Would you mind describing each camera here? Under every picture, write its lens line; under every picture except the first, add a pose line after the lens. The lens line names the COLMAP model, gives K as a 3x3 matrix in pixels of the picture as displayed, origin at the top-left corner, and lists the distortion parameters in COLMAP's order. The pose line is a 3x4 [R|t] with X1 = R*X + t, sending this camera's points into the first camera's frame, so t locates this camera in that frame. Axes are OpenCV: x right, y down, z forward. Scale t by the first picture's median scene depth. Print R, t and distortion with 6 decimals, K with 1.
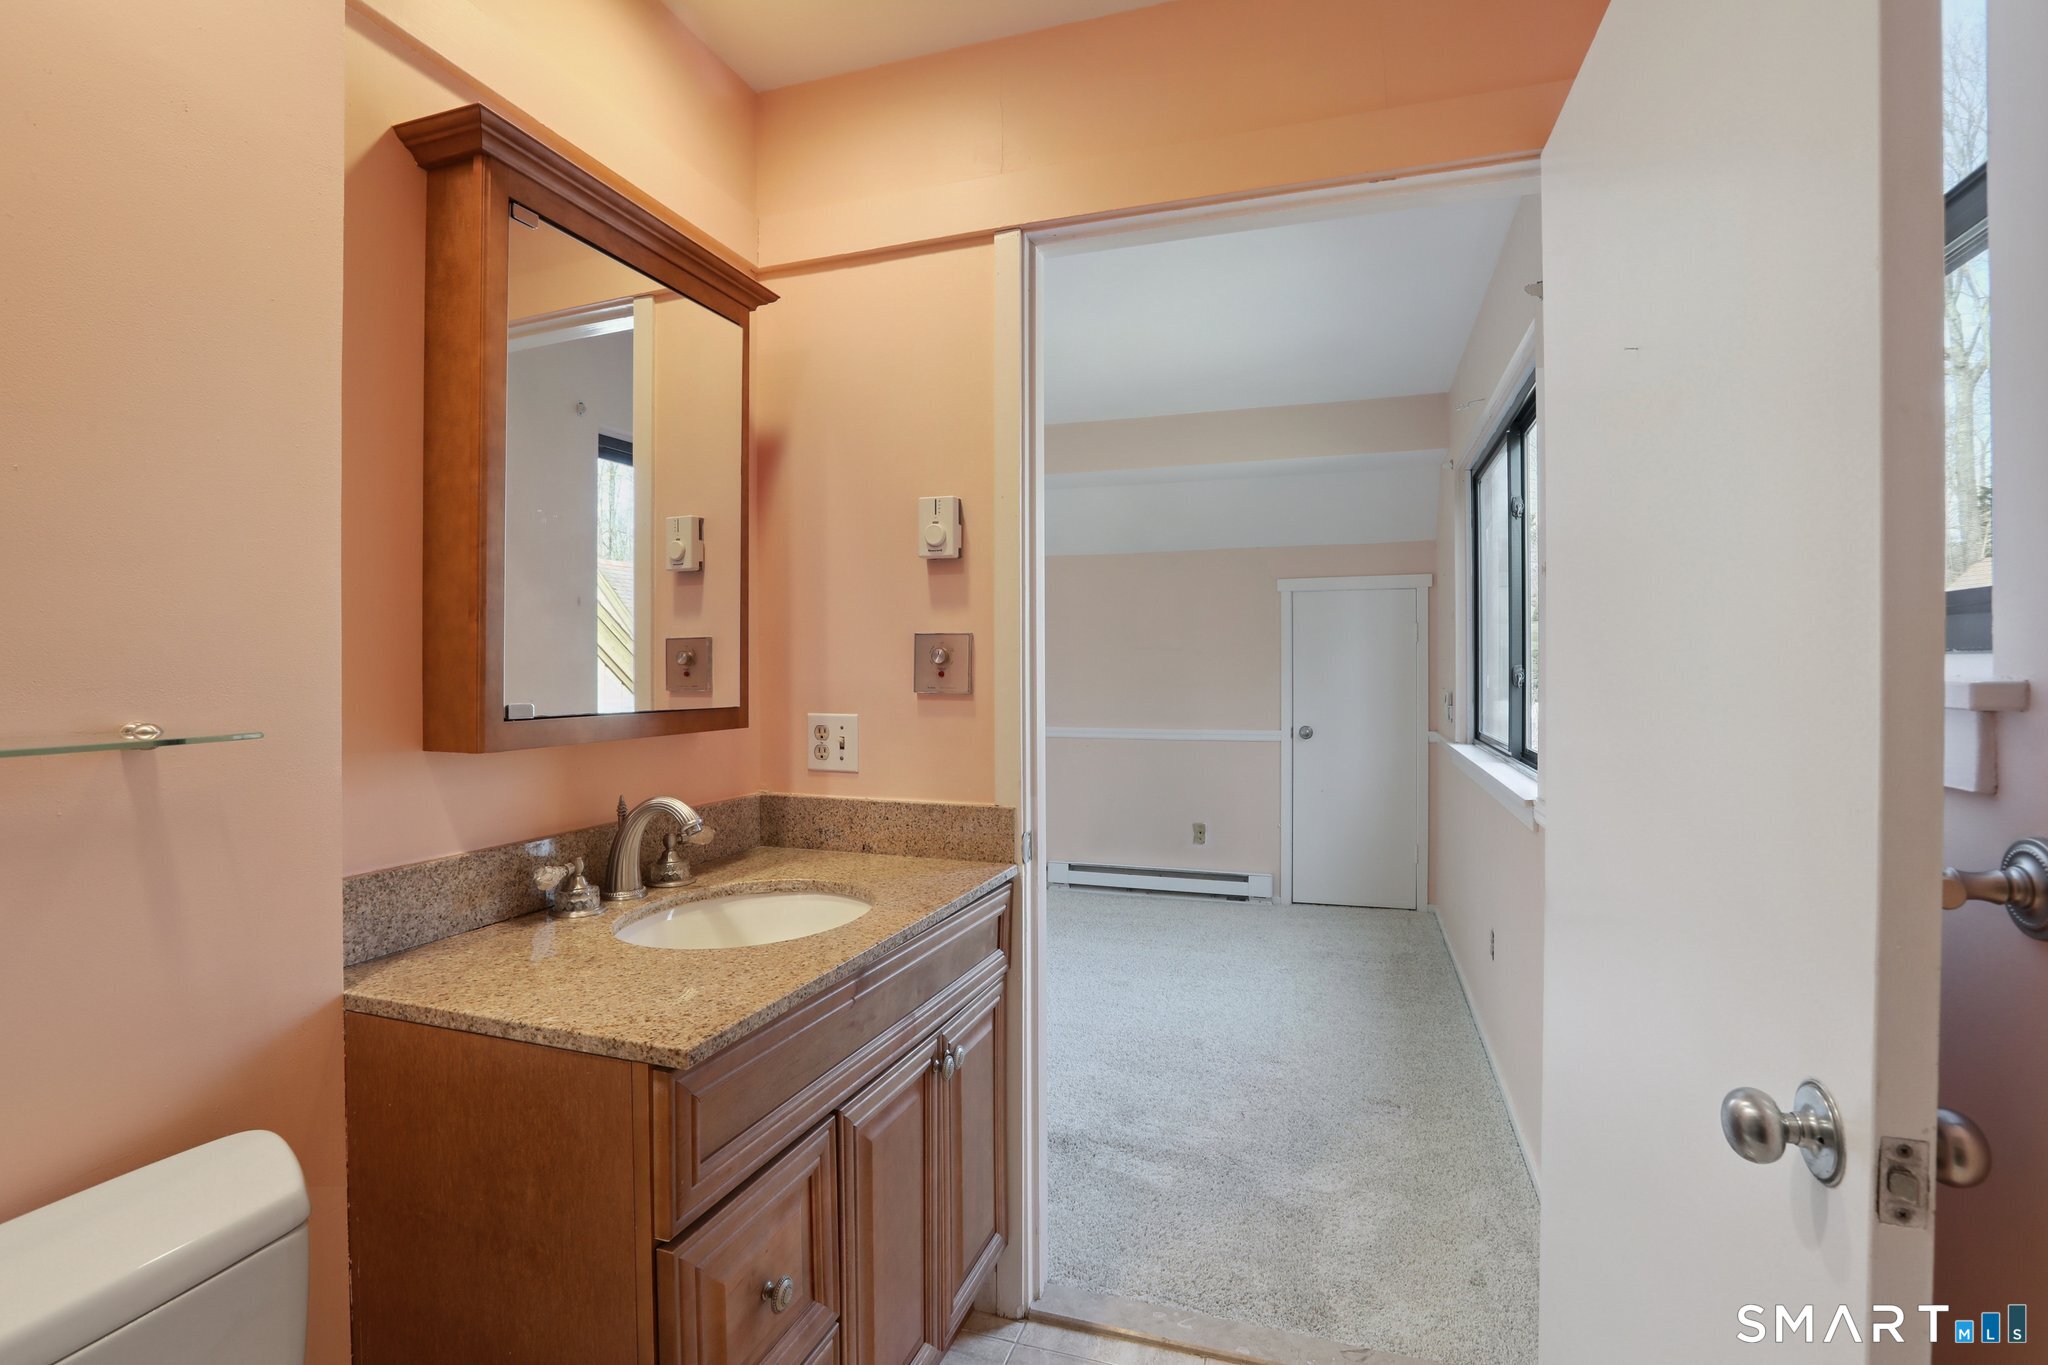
lens RADIAL K [[952.2, 0, 1031.1], [0, 952.2, 672.4], [0, 0, 1]] dist [-0.053067, 0.022347]
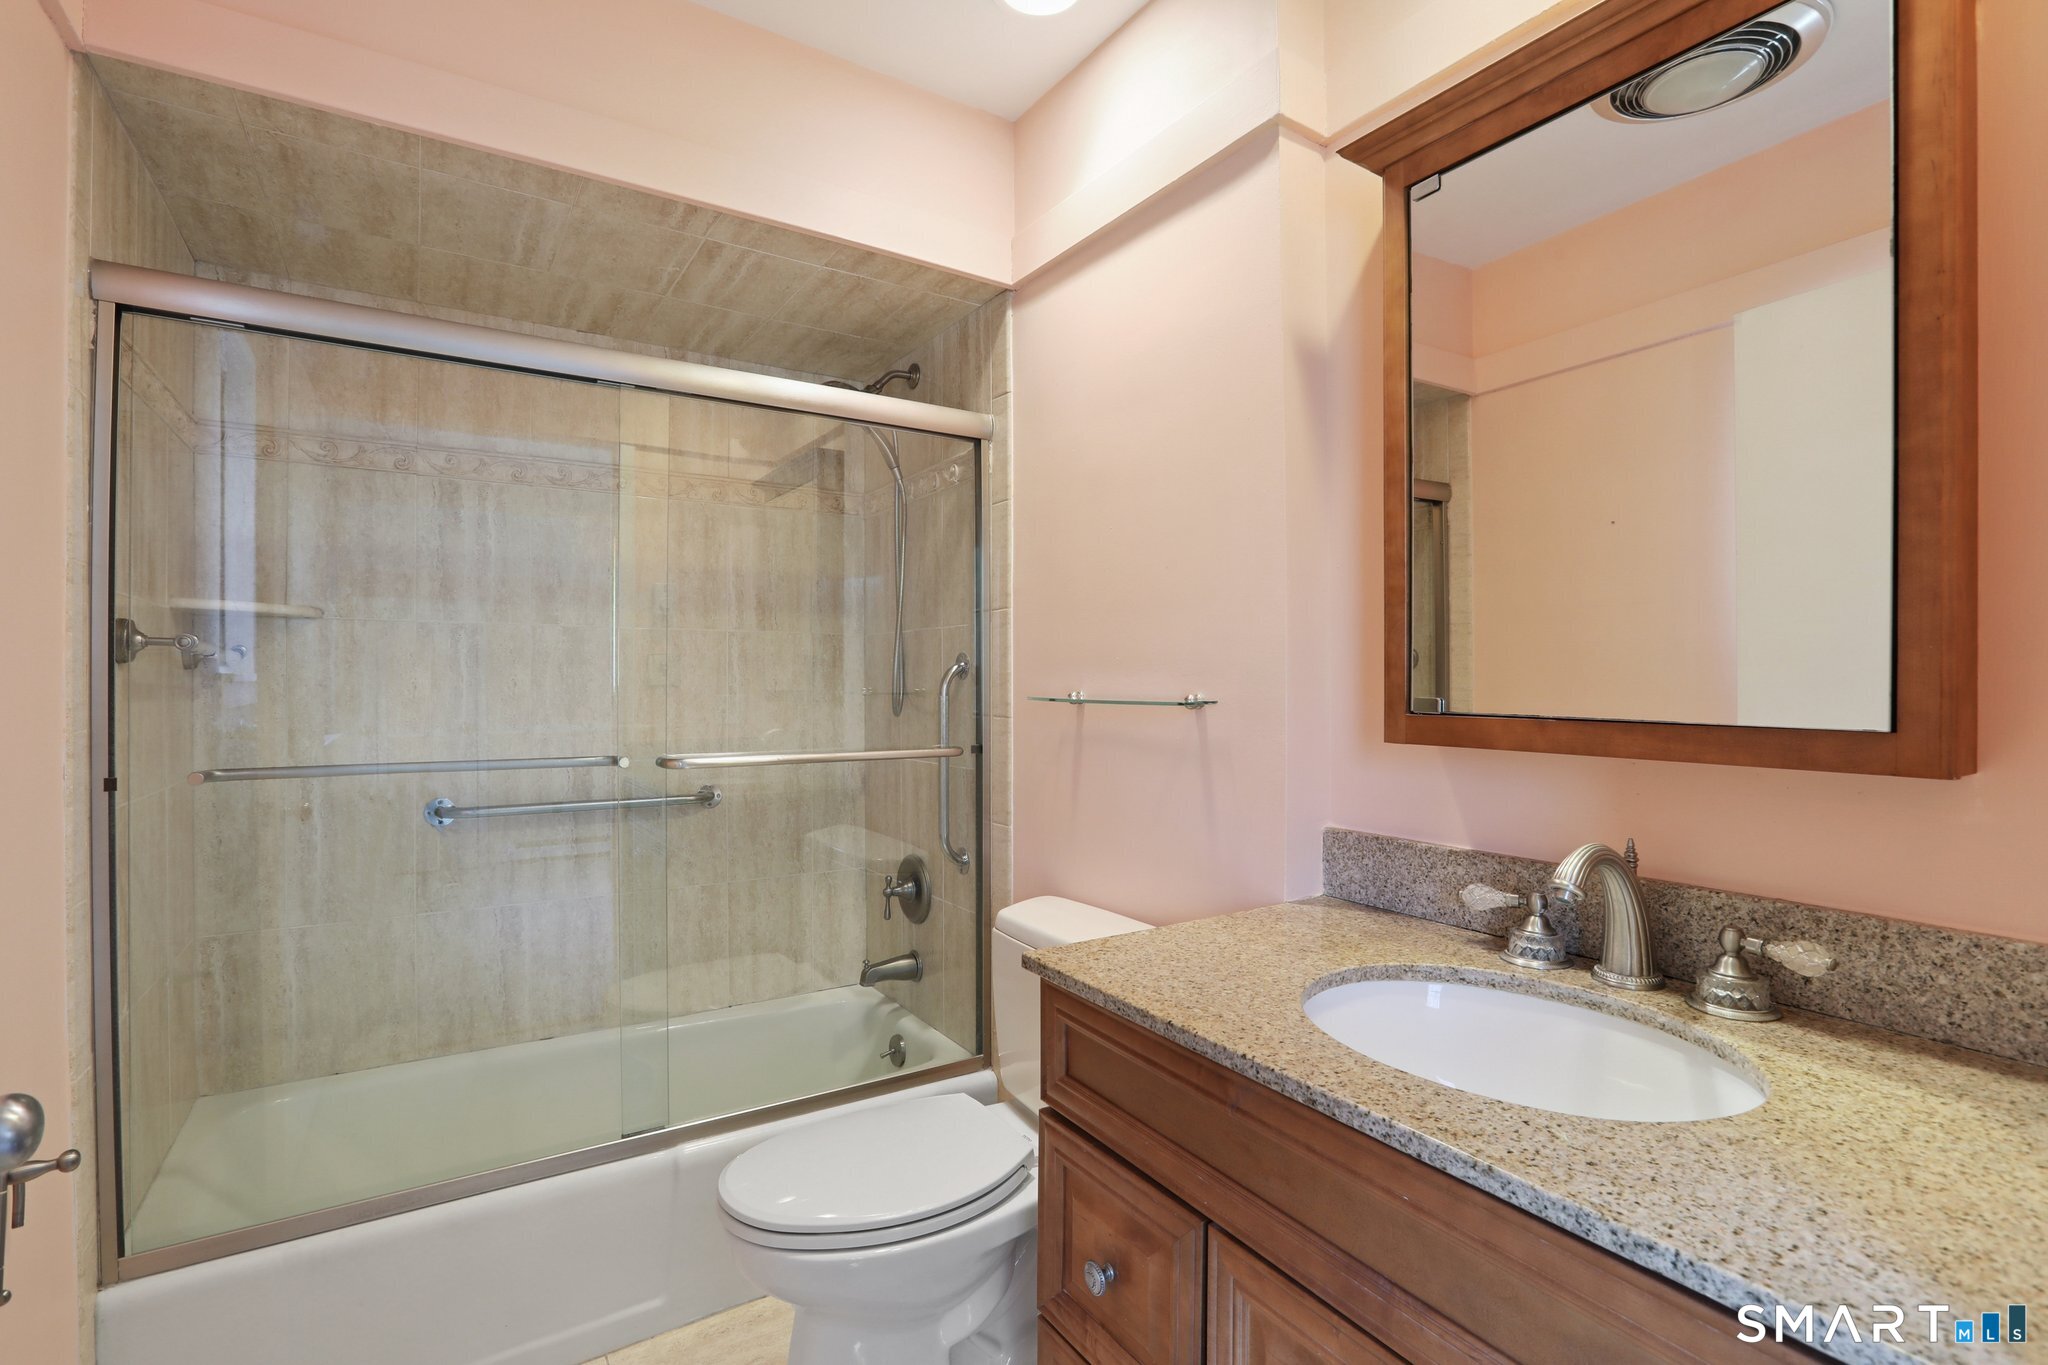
lens RADIAL K [[952.2, 0, 1031.1], [0, 952.2, 672.4], [0, 0, 1]] dist [-0.053067, 0.022347]
pose [[-0.620491, 0.001519, -0.784212, 0.486293], [0.001109, 0.999999, 0.001060, 0.006618], [0.784213, -0.000212, -0.620492, 1.343985]]
